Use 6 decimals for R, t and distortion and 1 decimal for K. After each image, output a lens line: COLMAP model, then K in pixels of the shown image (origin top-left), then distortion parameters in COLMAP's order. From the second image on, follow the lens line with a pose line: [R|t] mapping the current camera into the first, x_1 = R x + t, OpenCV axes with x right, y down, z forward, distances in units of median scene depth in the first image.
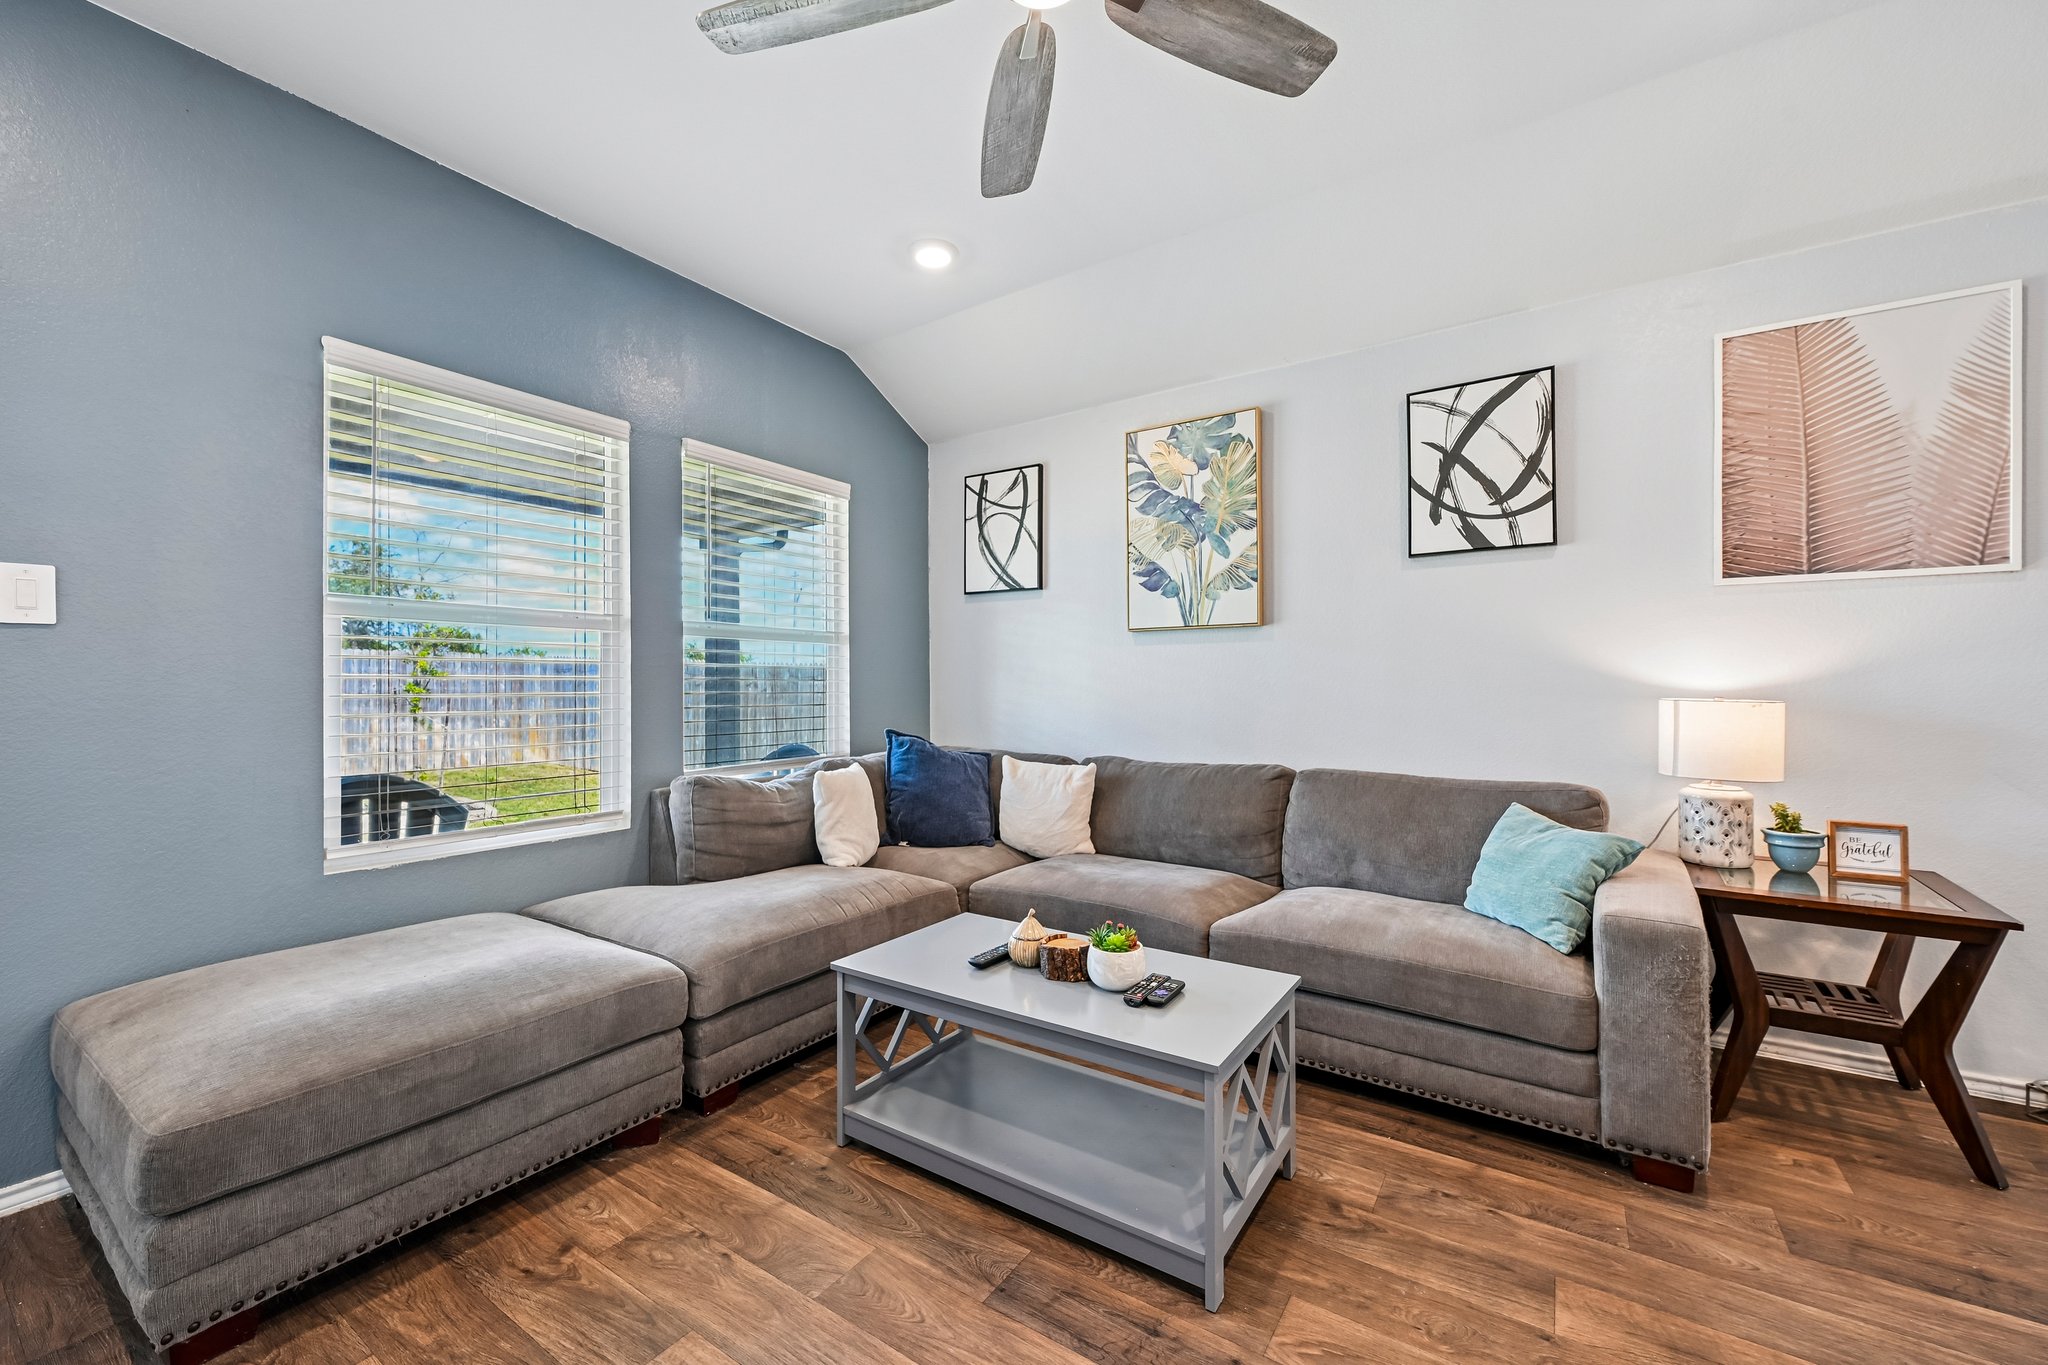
lens RADIAL K [[797.4, 0, 1024.0], [0, 797.4, 682.5], [0, 0, 1]] dist [-0.003070, -0.000070]
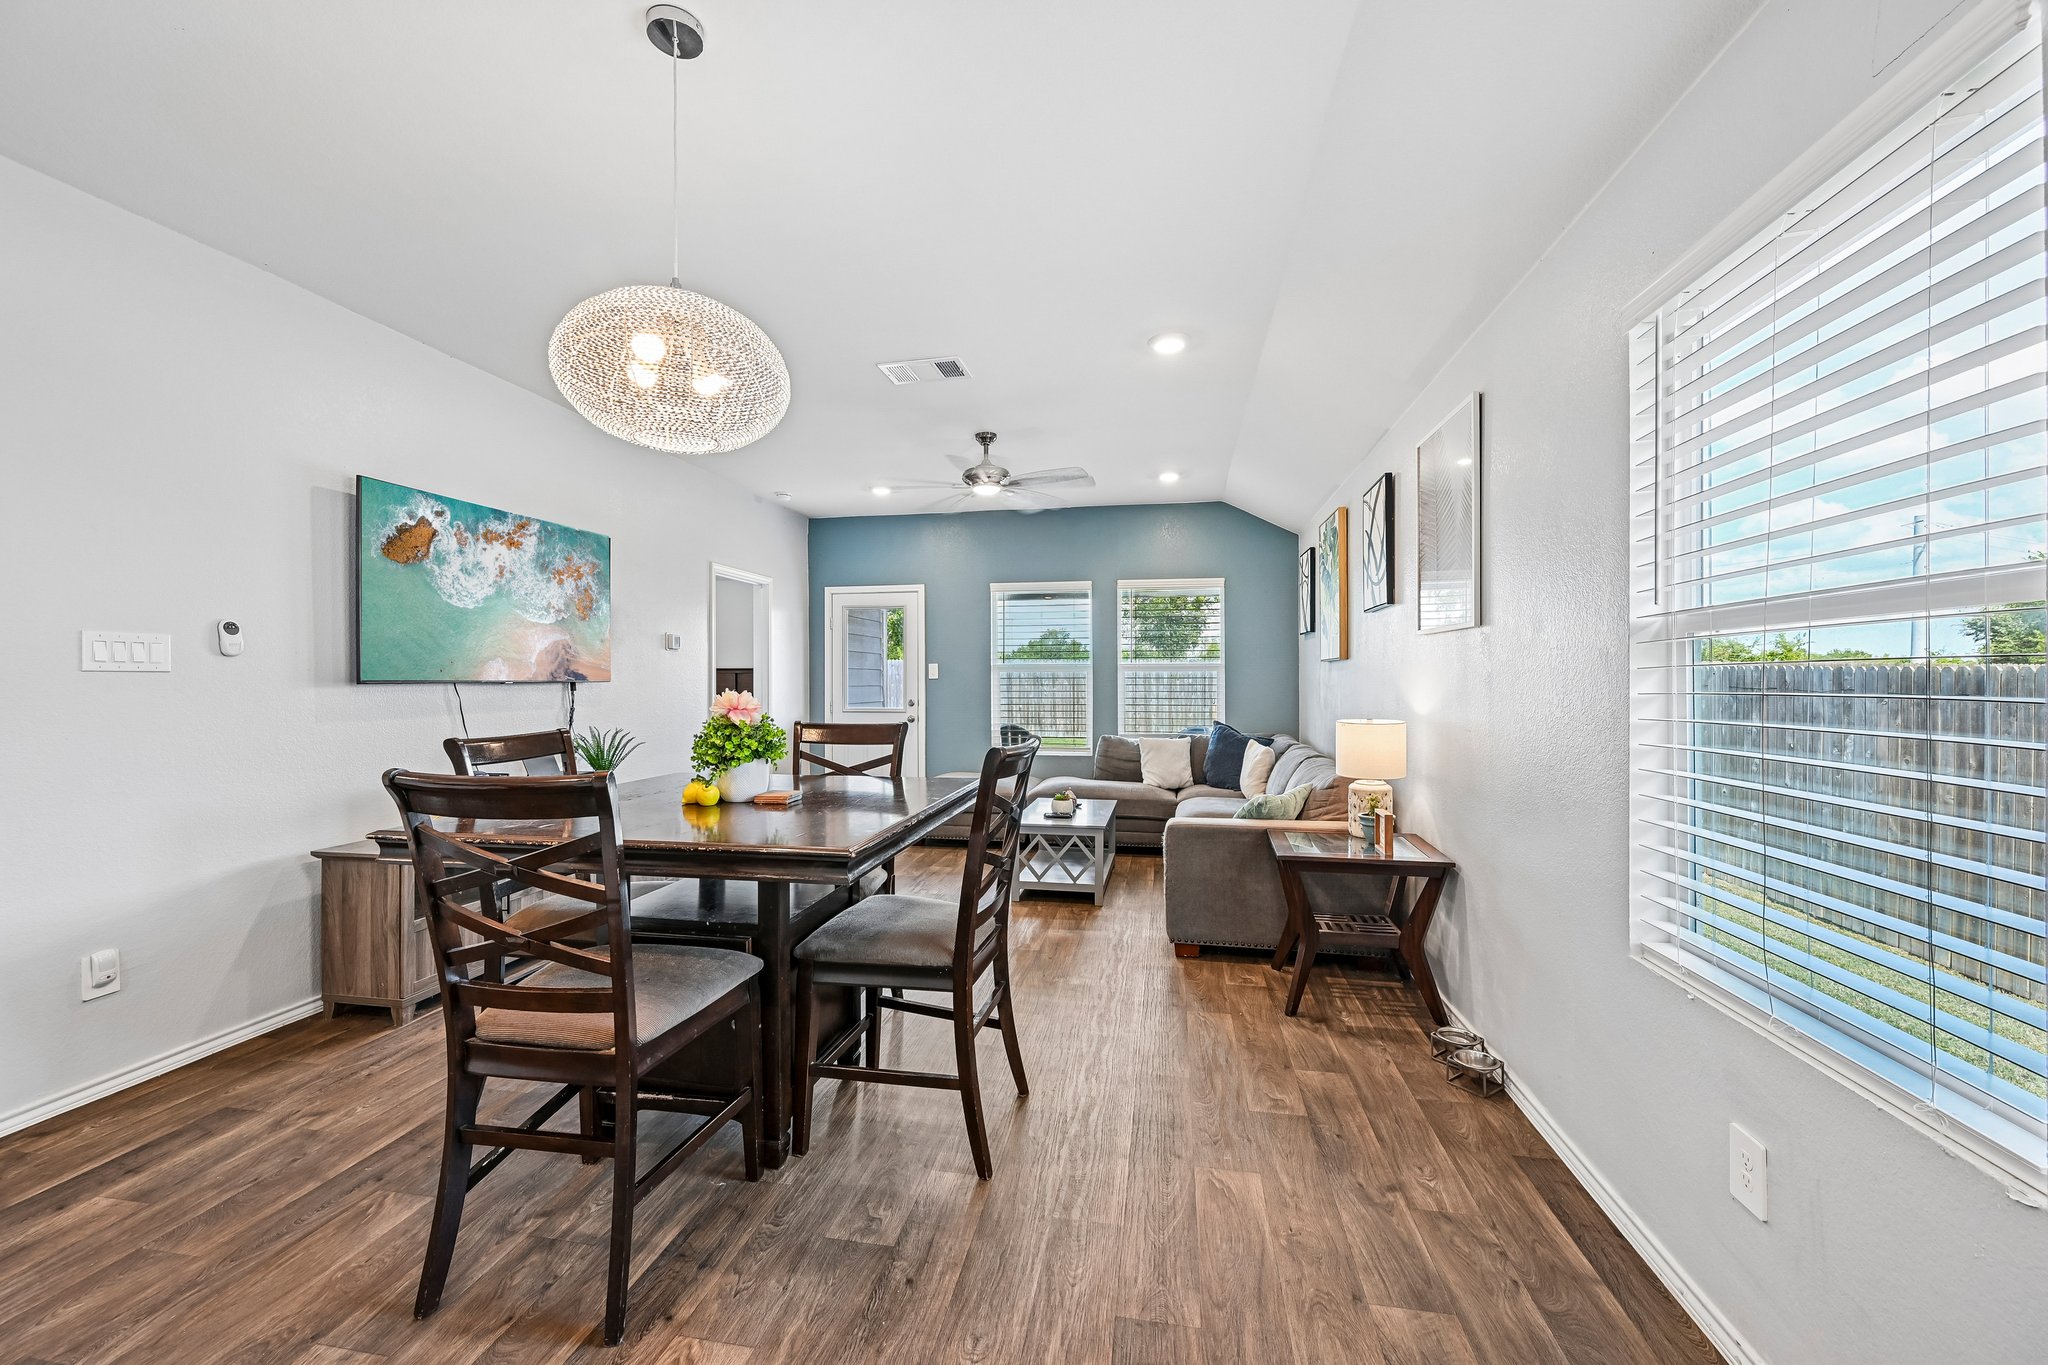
lens RADIAL K [[797.4, 0, 1024.0], [0, 797.4, 682.5], [0, 0, 1]] dist [-0.003070, -0.000070]
pose [[0.397081, 0.005504, -0.917767, 1.831510], [0.003380, 0.999966, 0.007459, -0.057371], [0.917777, -0.006064, 0.397049, -0.122729]]
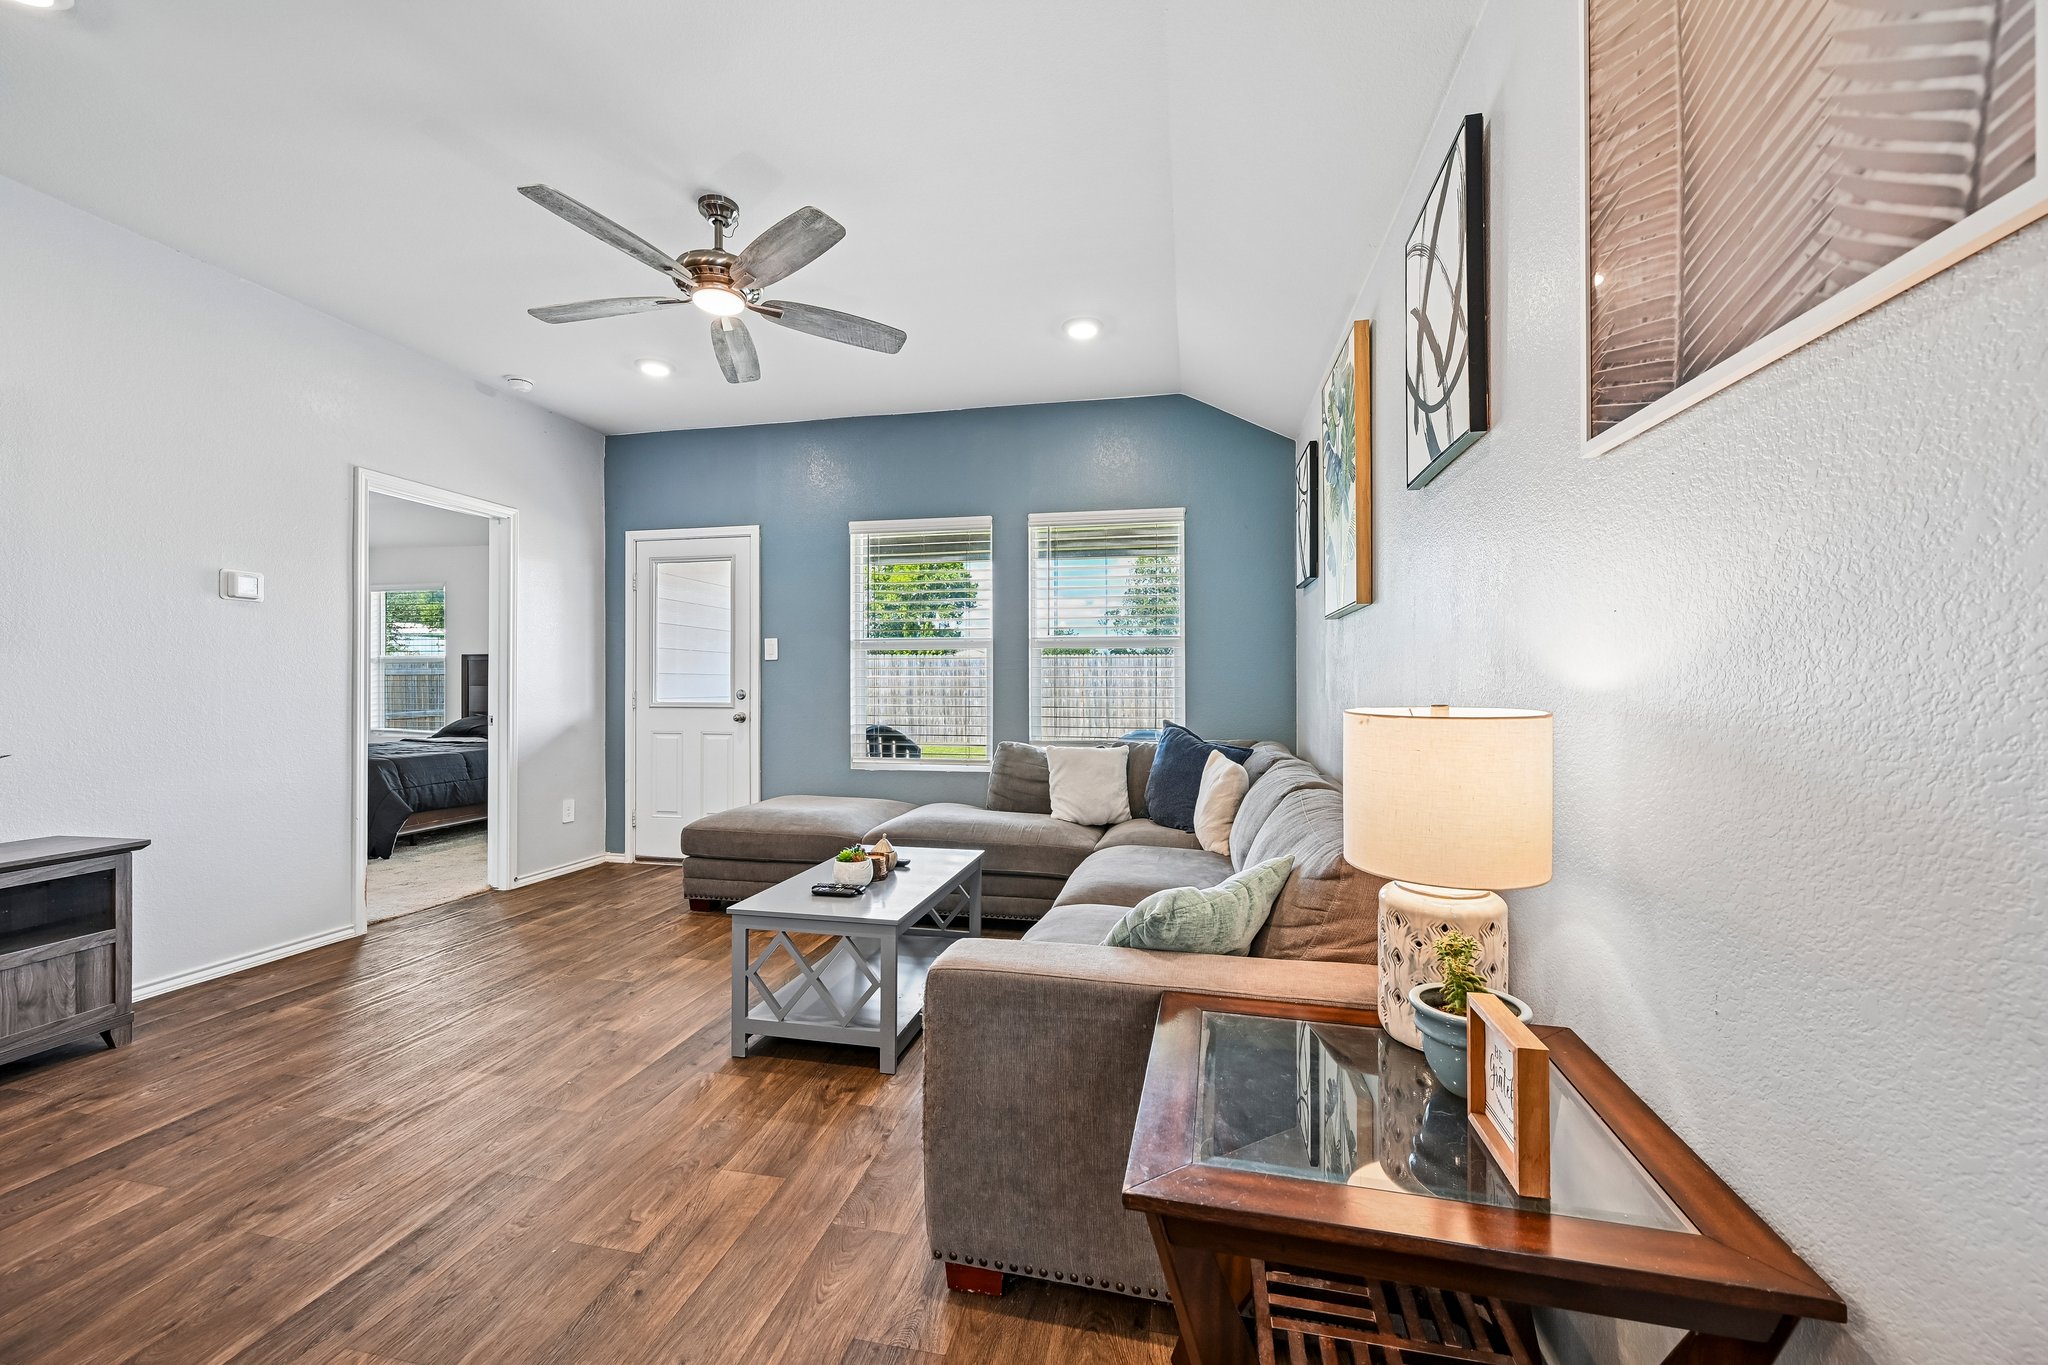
lens RADIAL K [[797.4, 0, 1024.0], [0, 797.4, 682.5], [0, 0, 1]] dist [-0.003070, -0.000070]
pose [[0.376466, 0.001487, -0.926429, 1.172069], [0.002357, 0.999994, 0.002563, 0.001794], [0.926427, -0.003149, 0.376460, 0.542025]]
